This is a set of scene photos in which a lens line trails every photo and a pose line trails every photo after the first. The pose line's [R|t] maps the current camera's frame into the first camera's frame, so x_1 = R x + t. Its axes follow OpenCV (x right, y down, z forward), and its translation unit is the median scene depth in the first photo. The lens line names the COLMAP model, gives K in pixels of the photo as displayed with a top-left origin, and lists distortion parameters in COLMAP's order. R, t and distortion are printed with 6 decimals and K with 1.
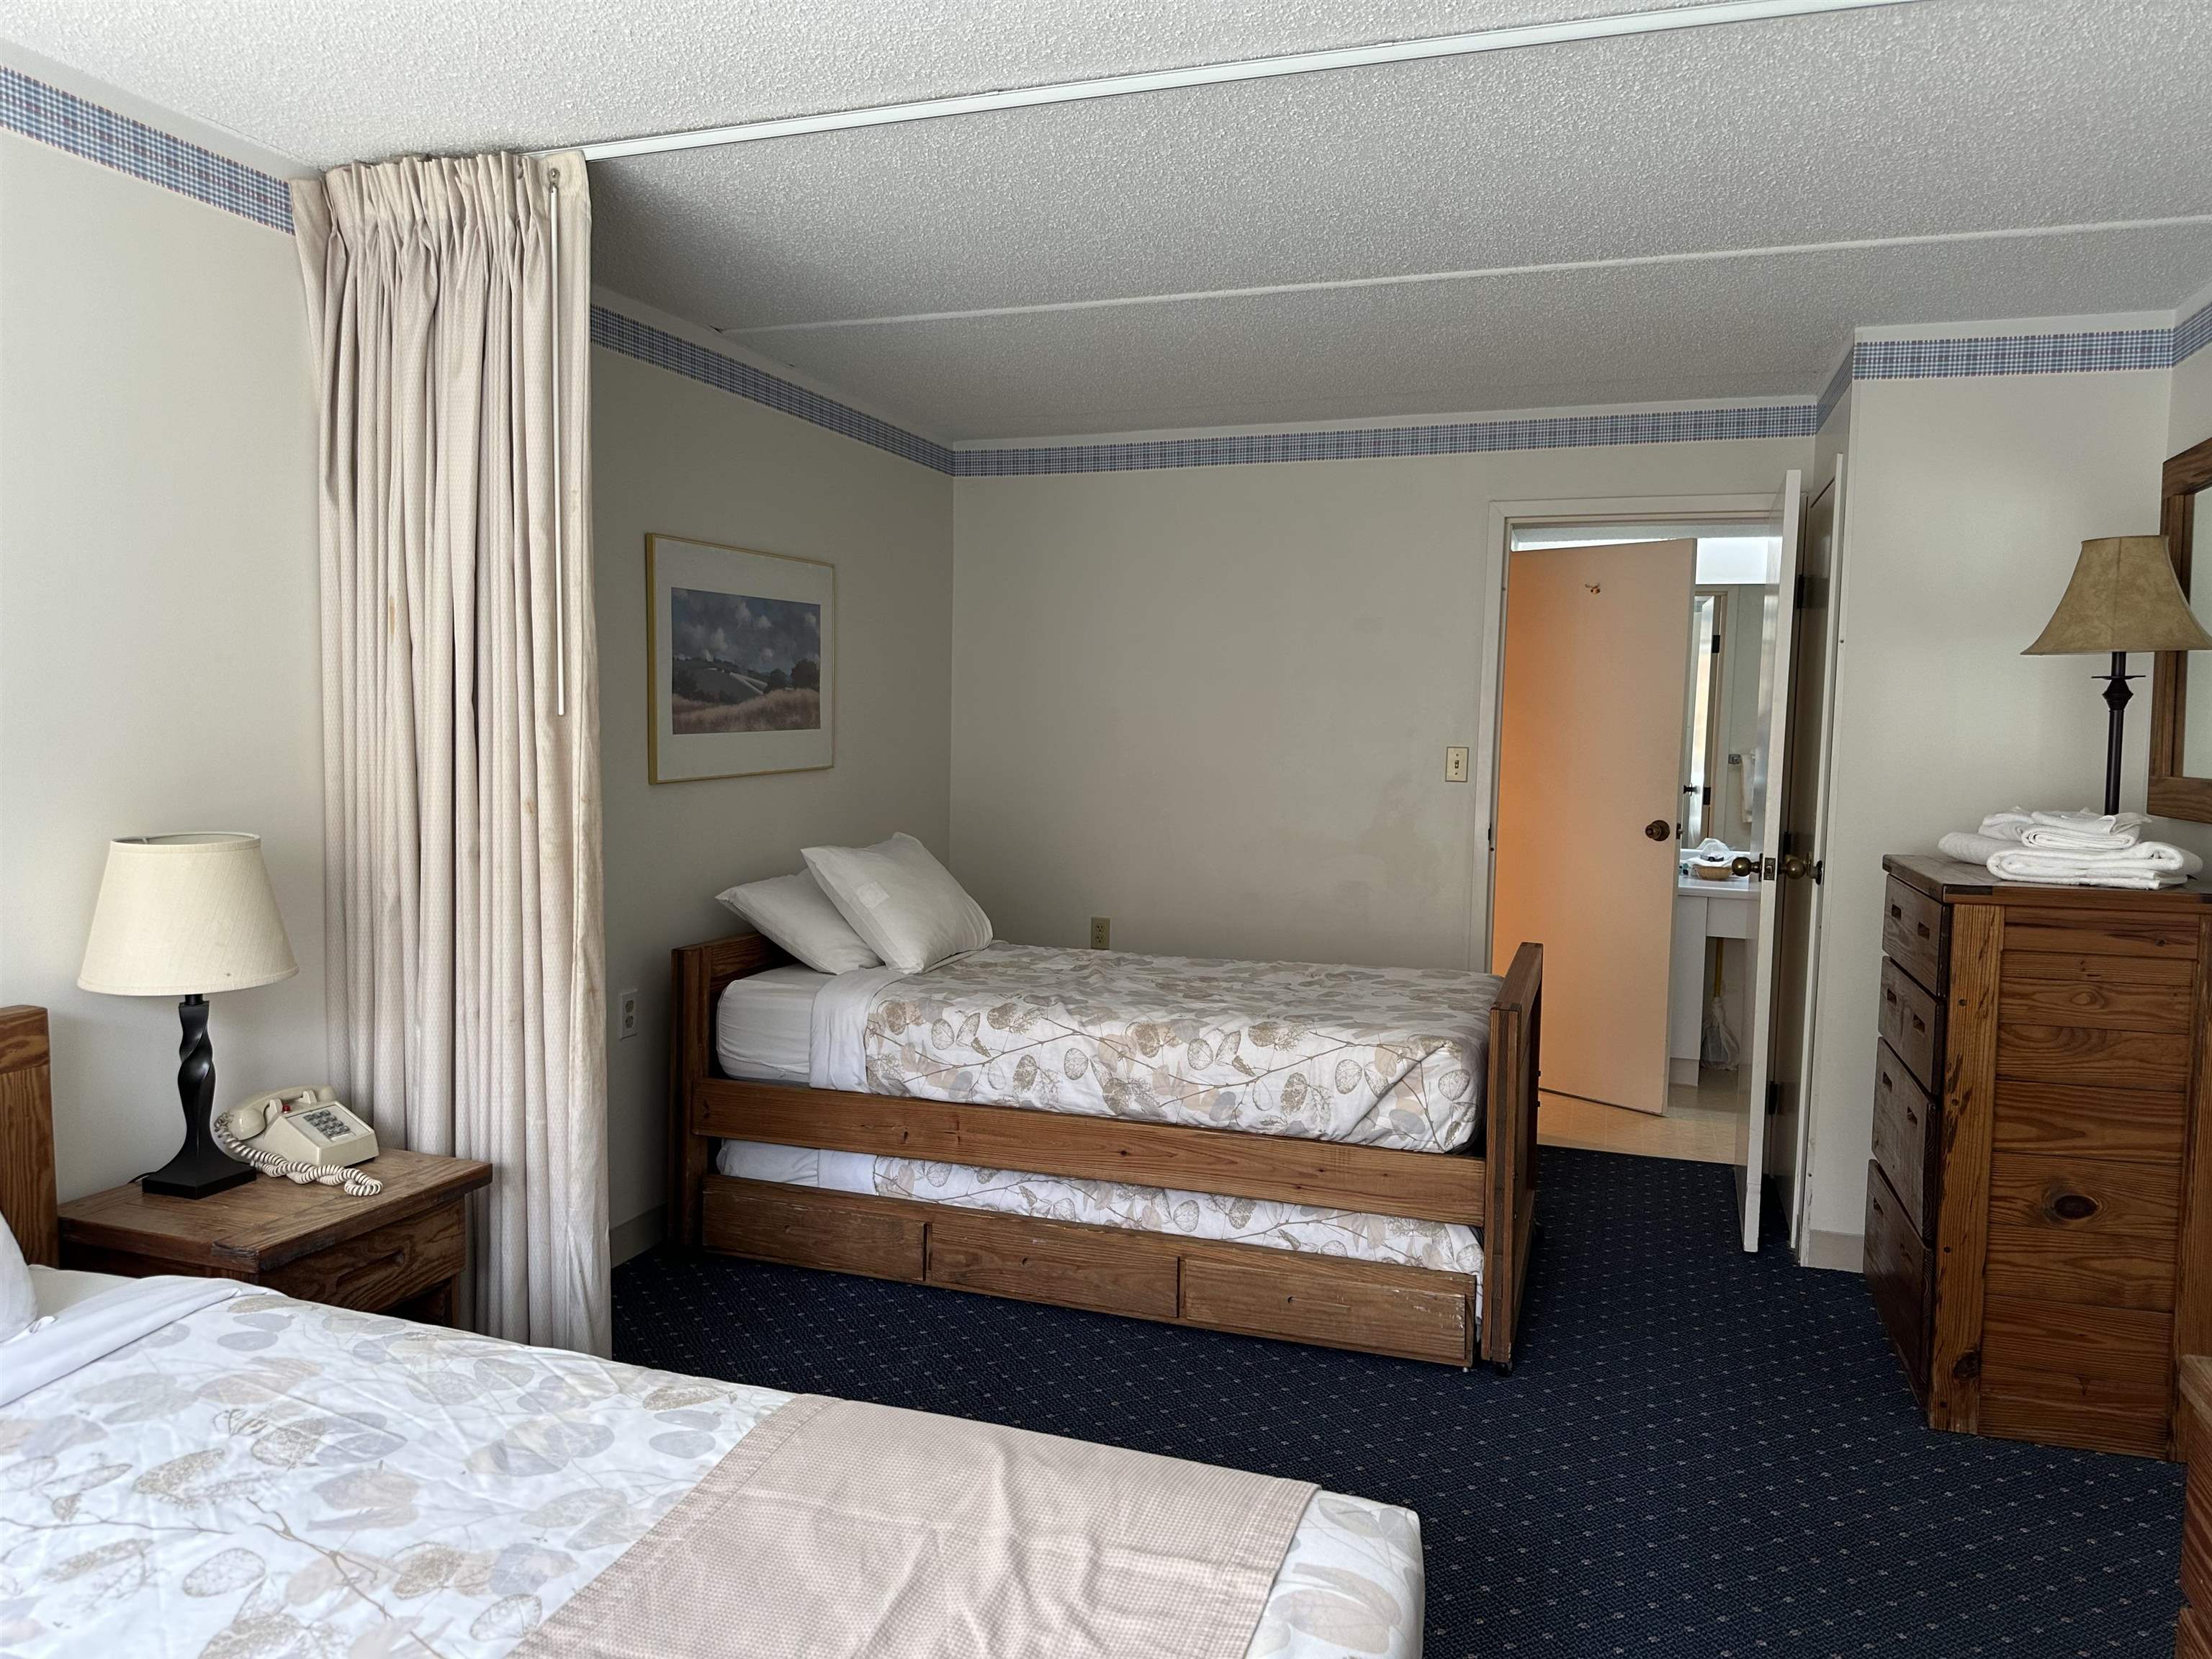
lens RADIAL K [[1564.3, 0, 1098.1], [0, 1564.3, 830.5], [0, 0, 1]] dist [0.102758, -0.125861]
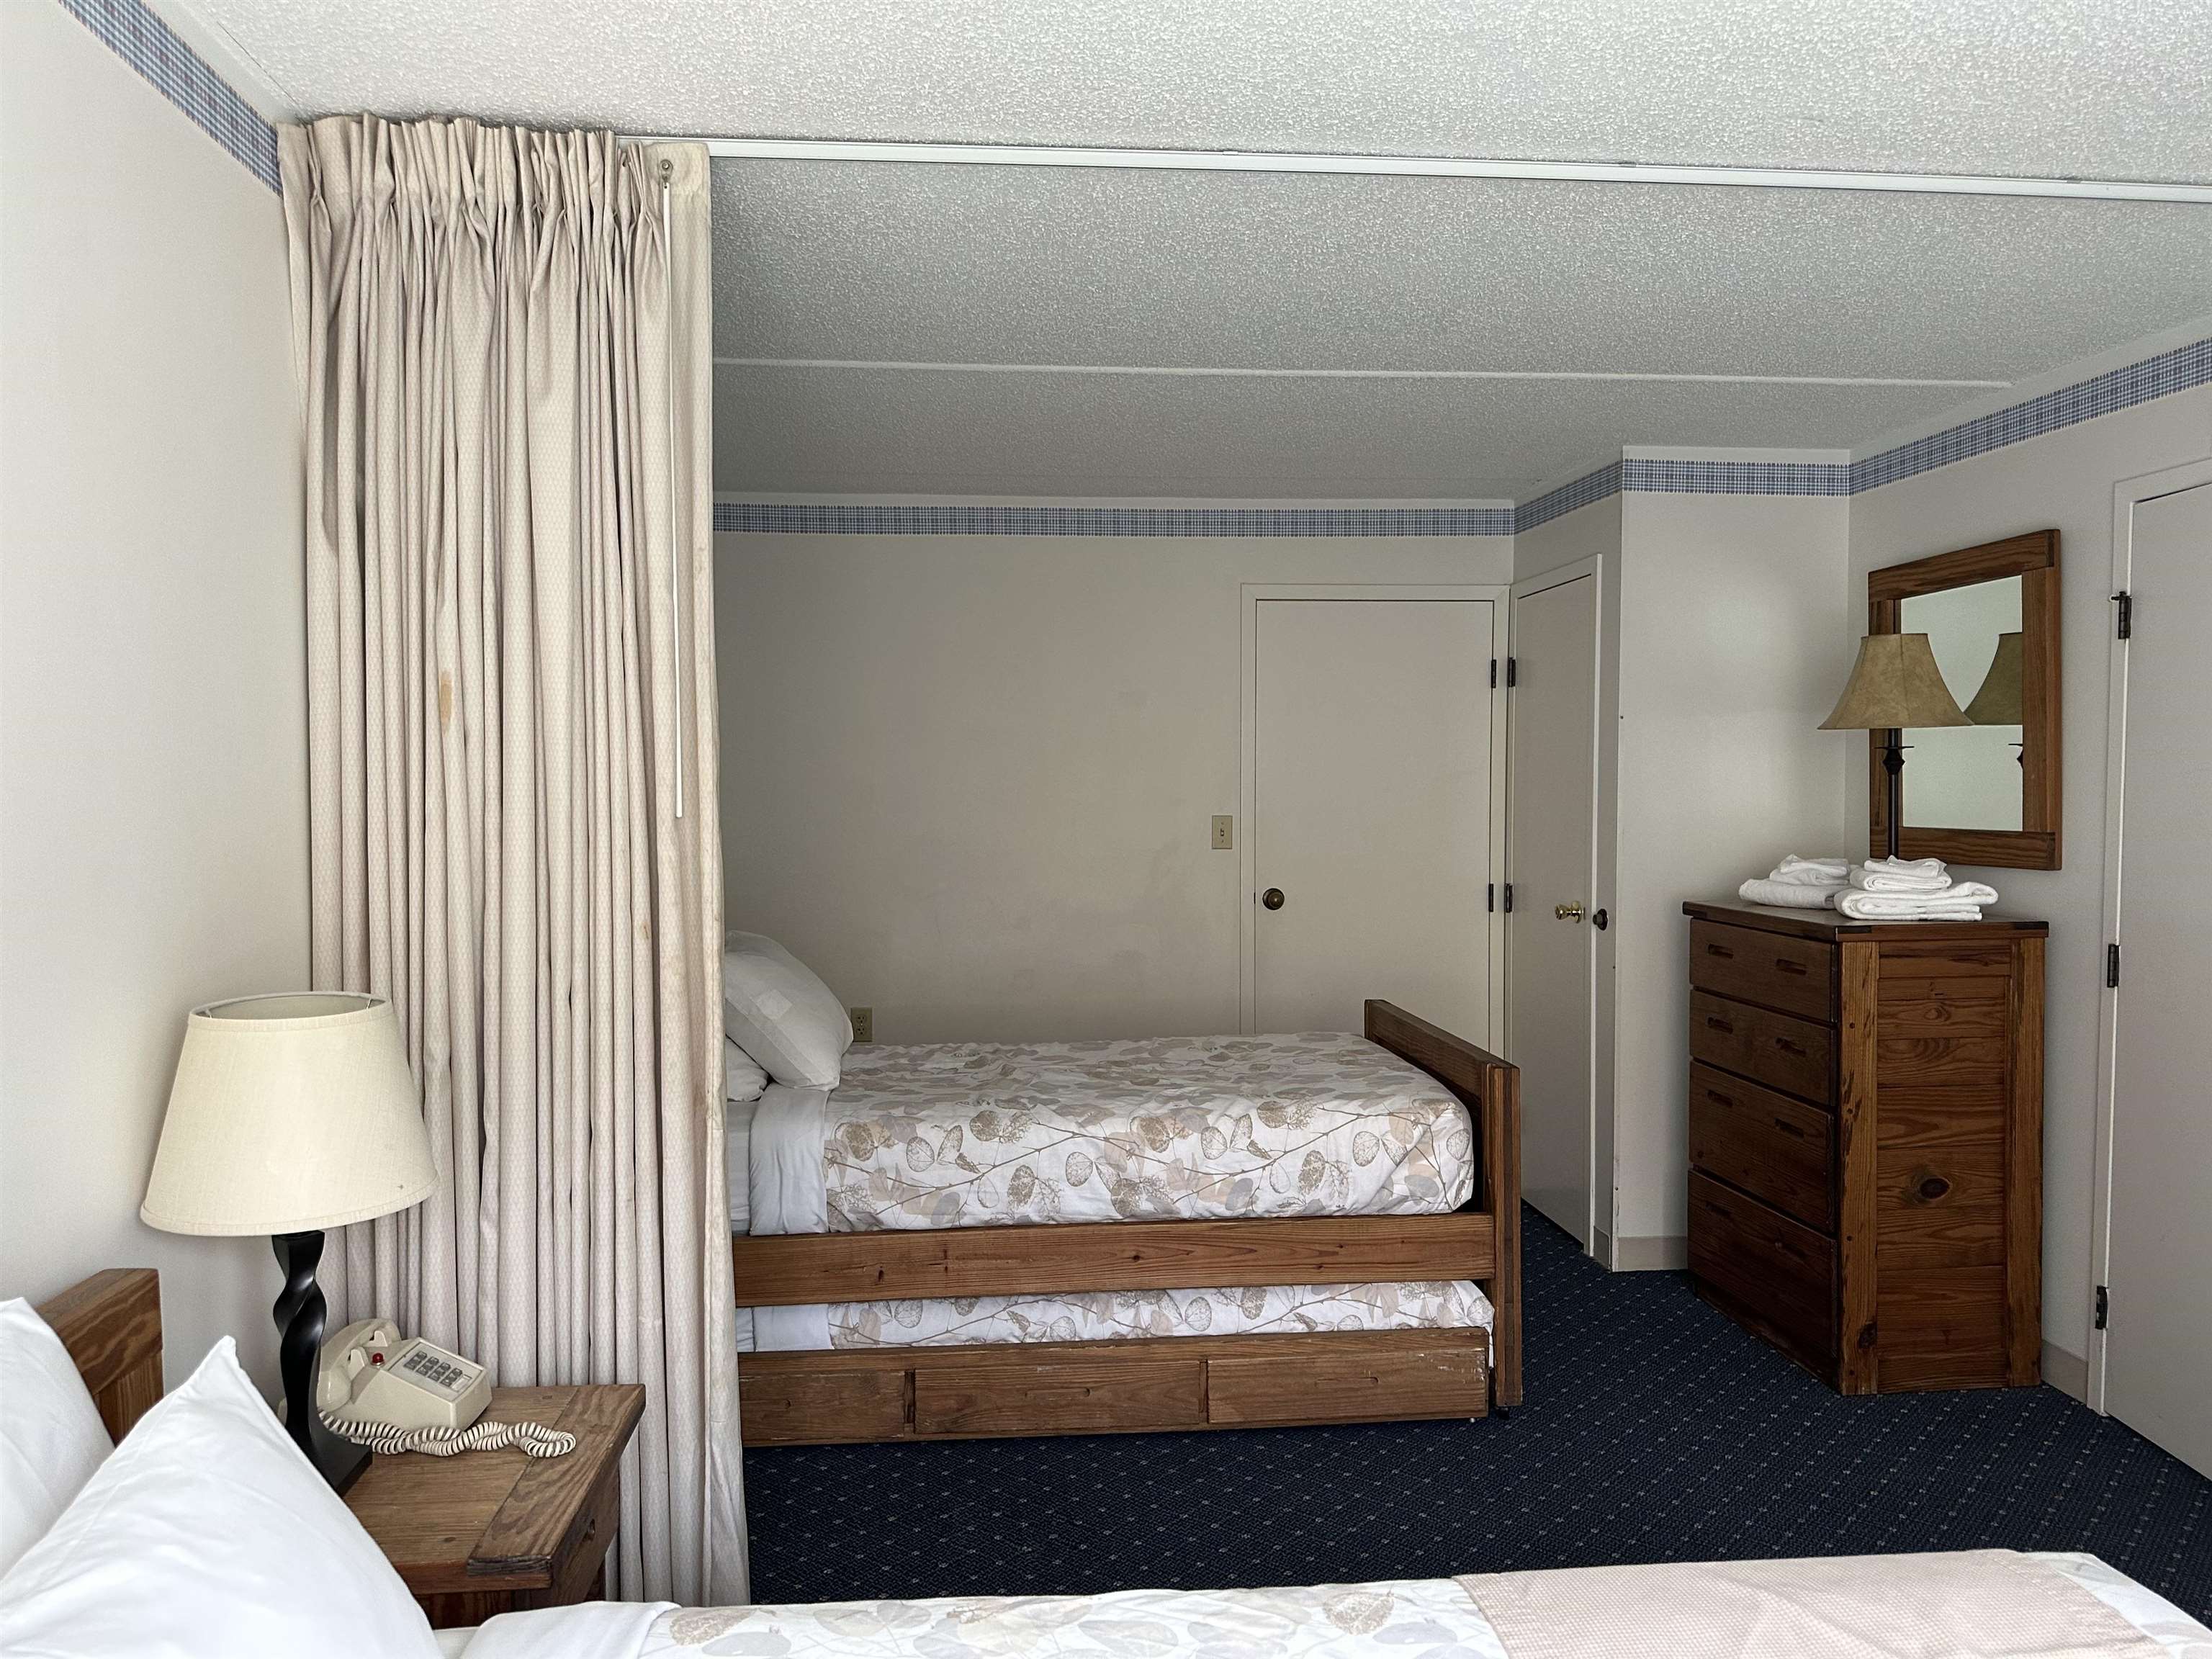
lens RADIAL K [[1573.6, 0, 1106.0], [0, 1573.6, 829.5], [0, 0, 1]] dist [0.127838, -0.190416]
pose [[0.906912, -0.032461, 0.420067, -0.404967], [0.047739, 0.998524, -0.025906, -0.029051], [-0.418606, 0.043548, 0.907123, 0.133580]]
